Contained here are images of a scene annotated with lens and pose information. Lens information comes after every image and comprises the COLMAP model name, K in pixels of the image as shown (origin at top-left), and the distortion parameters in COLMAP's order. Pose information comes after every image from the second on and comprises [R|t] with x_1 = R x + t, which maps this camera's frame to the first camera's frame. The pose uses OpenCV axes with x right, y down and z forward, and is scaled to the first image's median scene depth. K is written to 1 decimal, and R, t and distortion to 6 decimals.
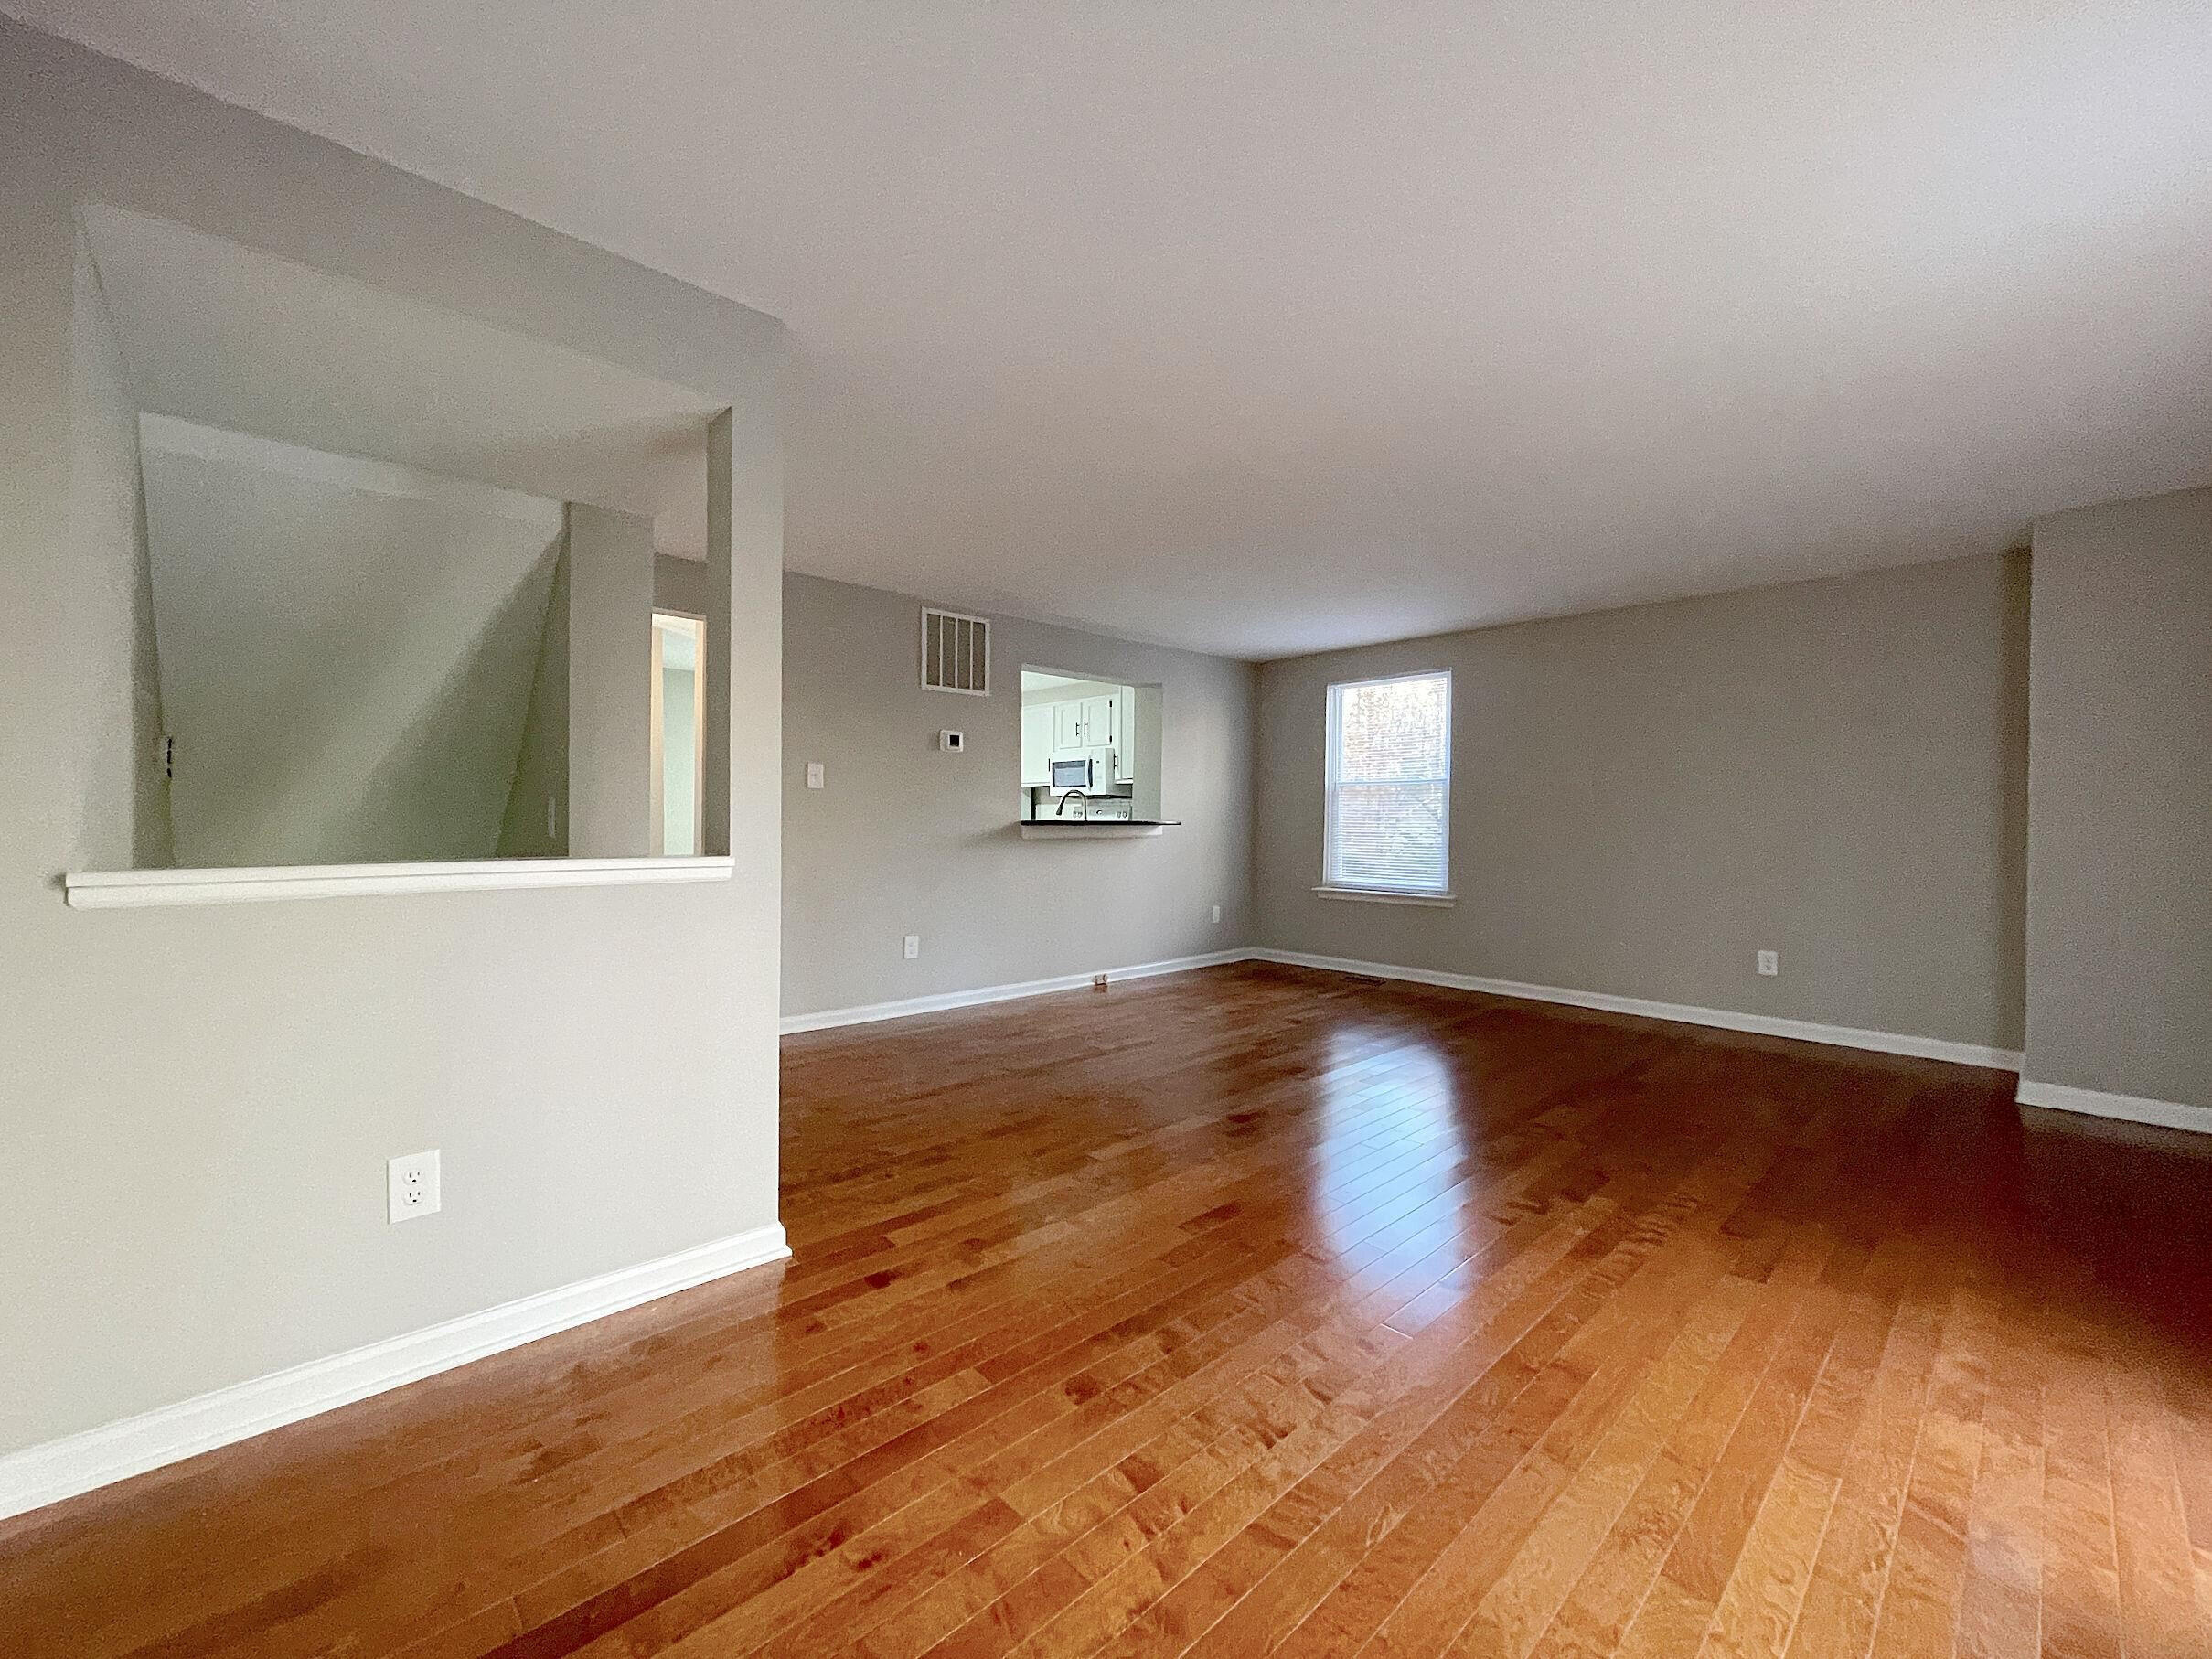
lens RADIAL K [[895.4, 0, 1103.8], [0, 895.4, 824.8], [0, 0, 1]] dist [-0.000992, 0.000615]
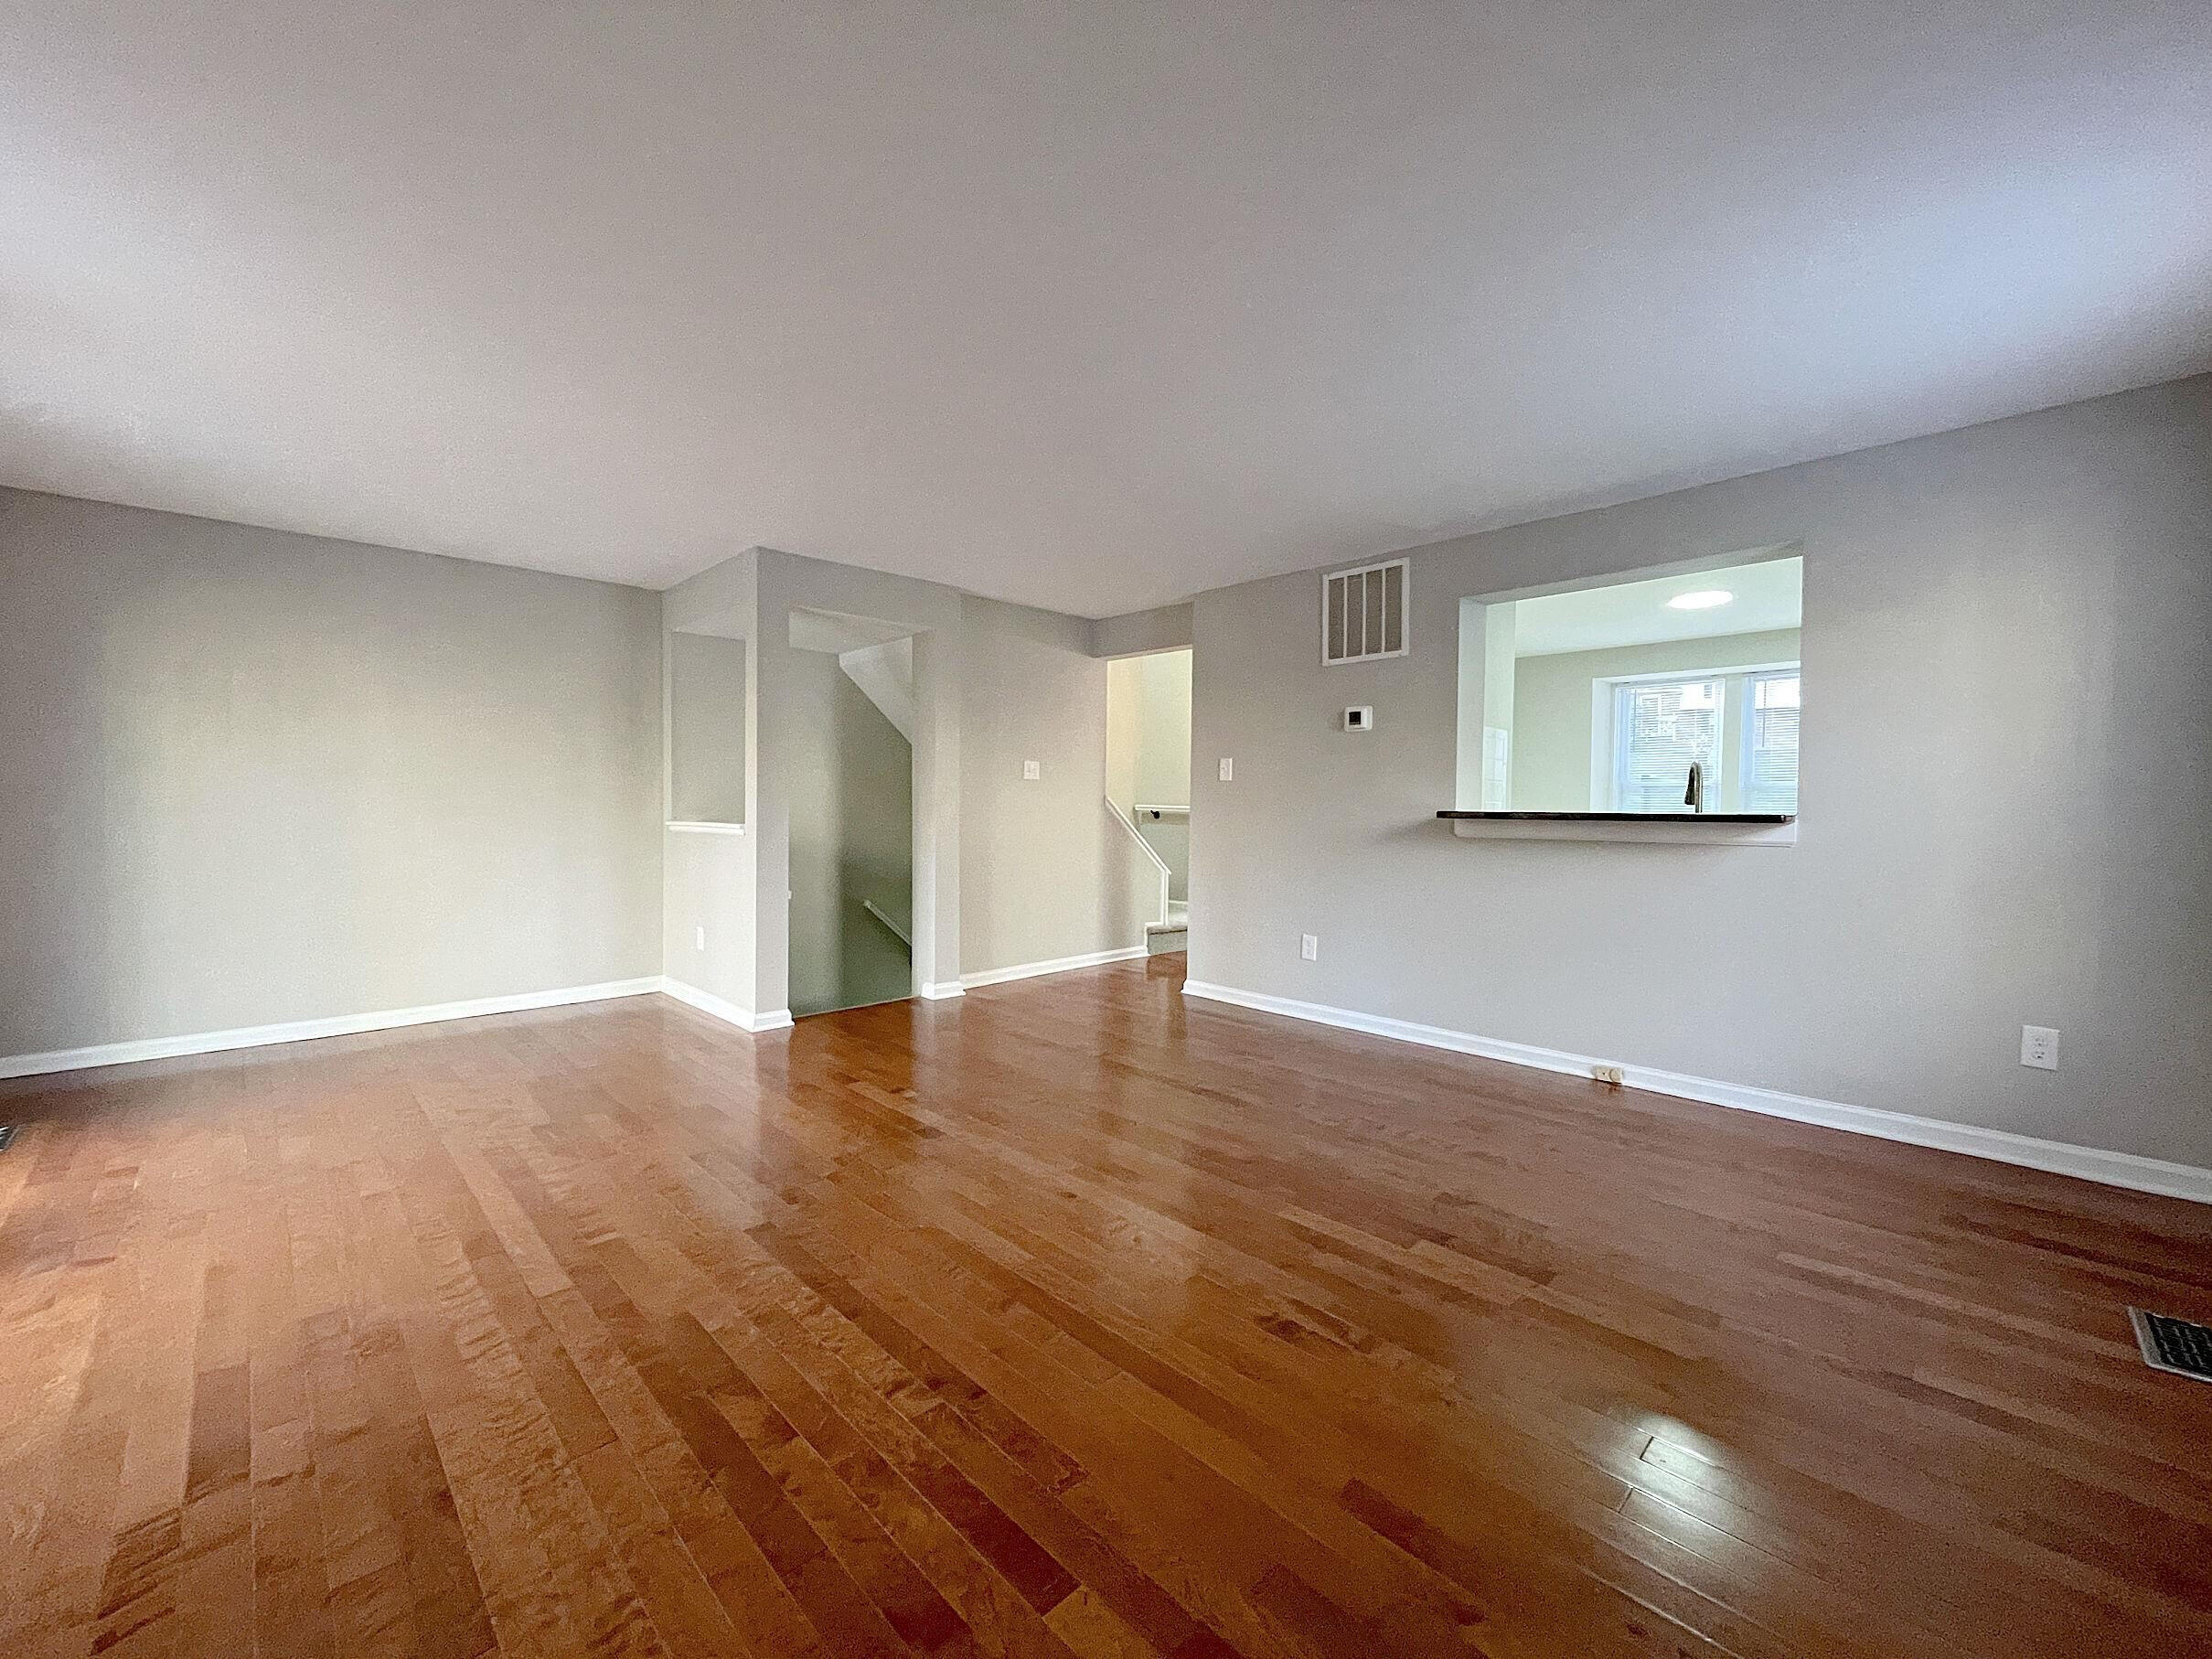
lens RADIAL K [[888.2, 0, 1100.5], [0, 888.2, 825.2], [0, 0, 1]] dist [-0.001239, -0.000238]
pose [[0.014389, 0.016852, -0.999754, 0.686948], [-0.011707, 0.999792, 0.016685, -0.002553], [0.999828, 0.011464, 0.014583, 0.751195]]
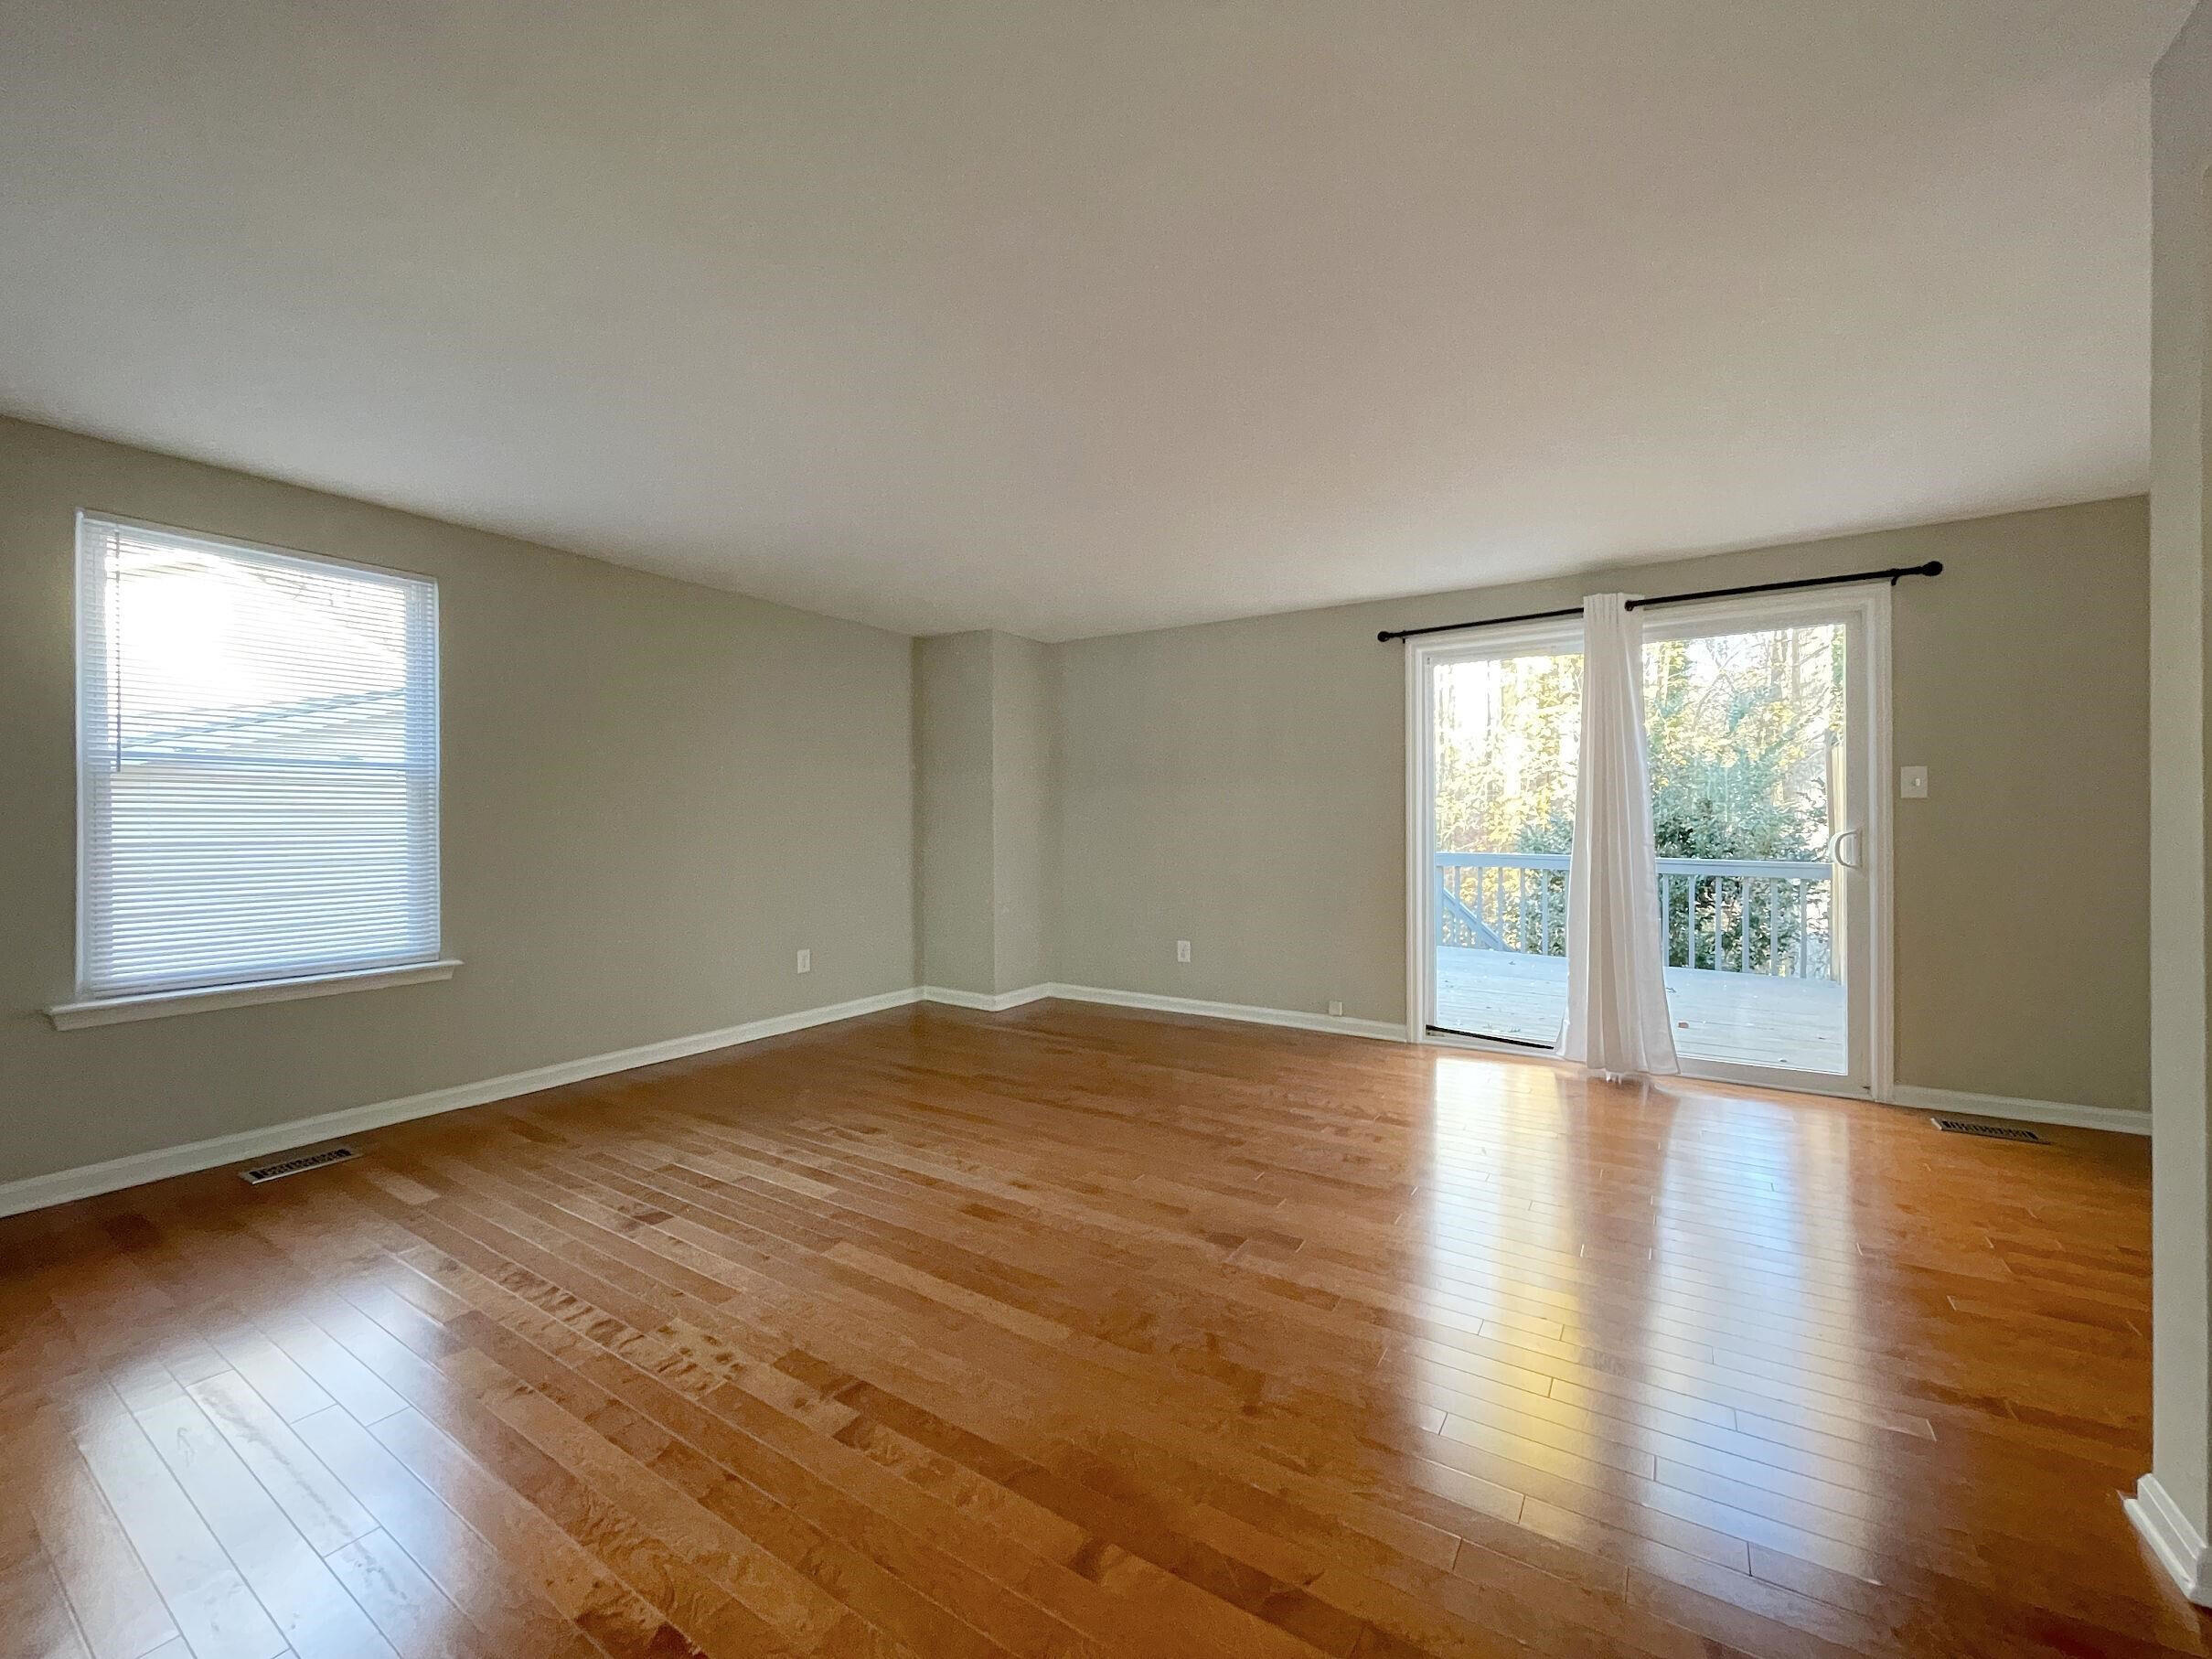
lens RADIAL K [[888.2, 0, 1100.5], [0, 888.2, 825.2], [0, 0, 1]] dist [-0.001239, -0.000238]
pose [[-0.244284, -0.003712, 0.969697, -0.344958], [0.009840, 0.999932, 0.006307, -0.013111], [-0.969654, 0.011082, -0.244231, 0.829518]]
